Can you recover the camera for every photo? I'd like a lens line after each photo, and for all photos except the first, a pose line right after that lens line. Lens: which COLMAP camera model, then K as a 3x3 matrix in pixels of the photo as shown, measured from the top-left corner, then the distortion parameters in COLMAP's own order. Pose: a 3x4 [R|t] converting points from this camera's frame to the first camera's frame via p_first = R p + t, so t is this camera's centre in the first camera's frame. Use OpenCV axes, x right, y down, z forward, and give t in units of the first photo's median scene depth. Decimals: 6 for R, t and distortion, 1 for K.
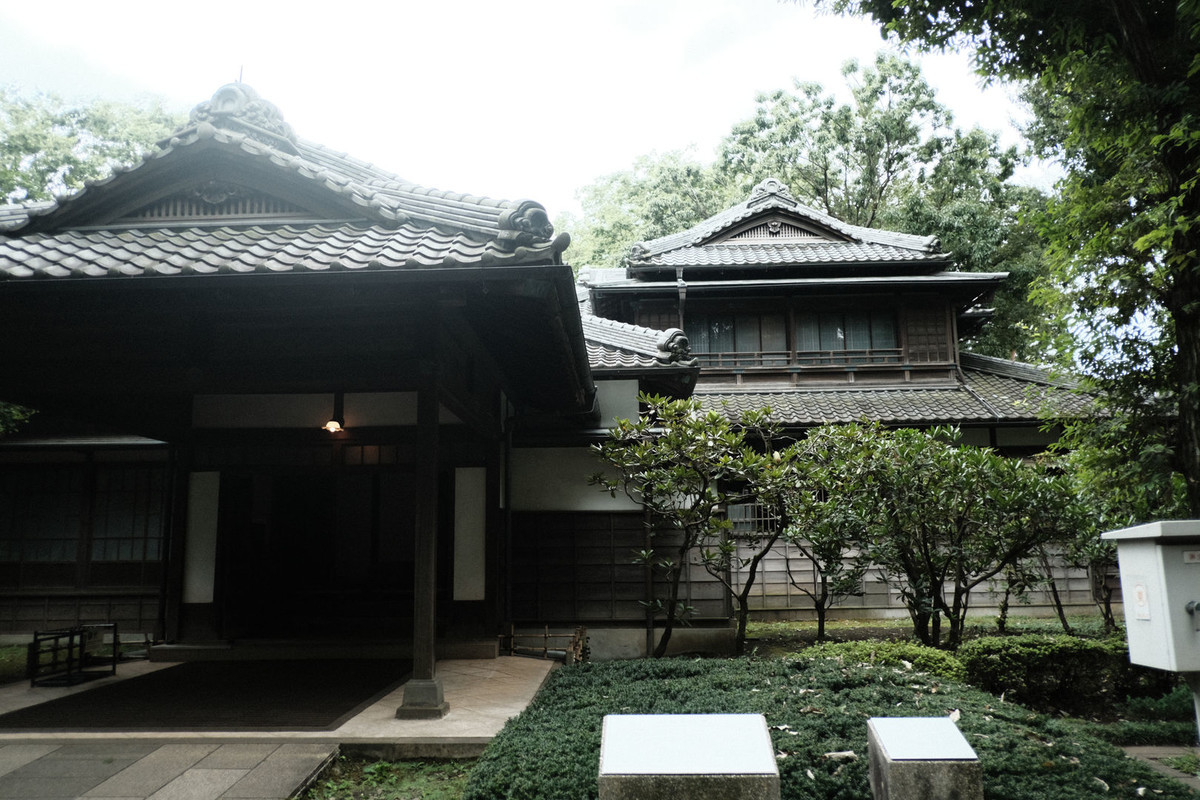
lens RADIAL K [[980.4, 0, 599.2], [0, 980.4, 317.1], [0, 0, 1]] dist [-0.001208, -0.000664]
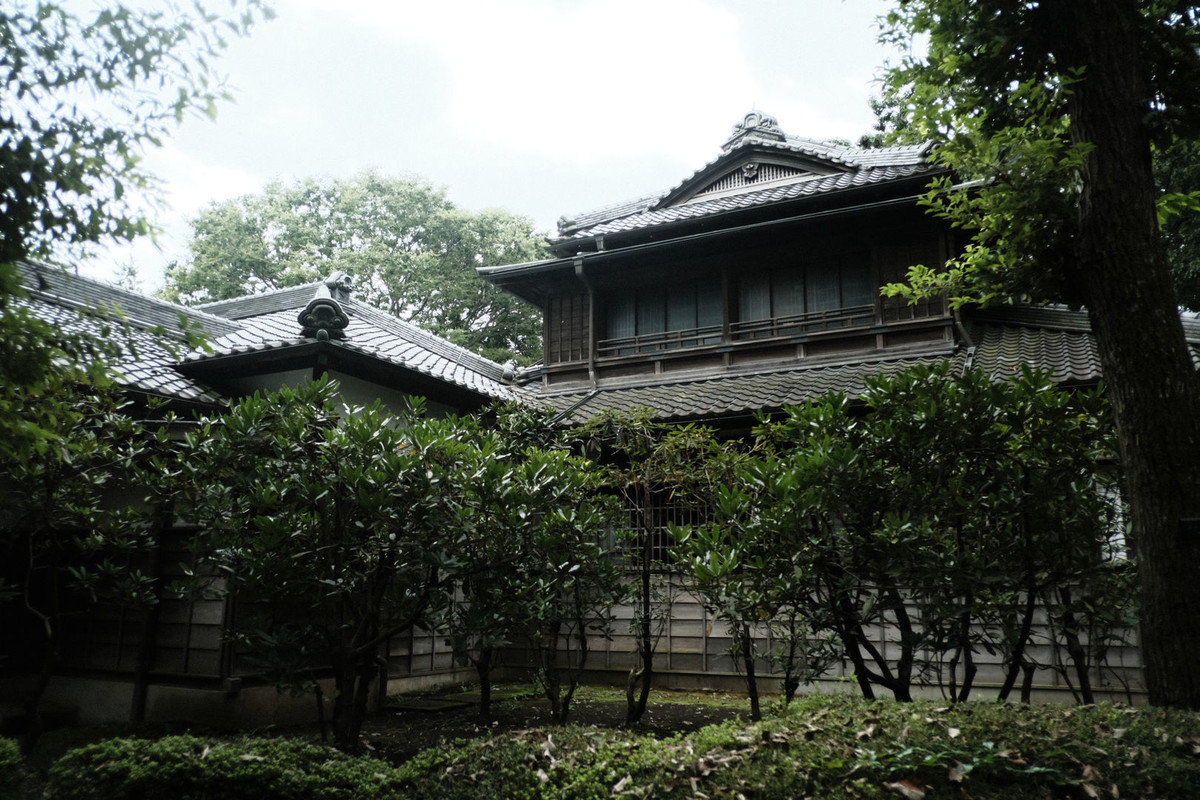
lens RADIAL K [[980.4, 0, 599.2], [0, 980.4, 317.1], [0, 0, 1]] dist [-0.001208, -0.000664]
pose [[0.895400, -0.107760, -0.432026, 0.436755], [0.084924, 0.993792, -0.071871, 0.075126], [0.437089, 0.027664, 0.898993, 0.289682]]
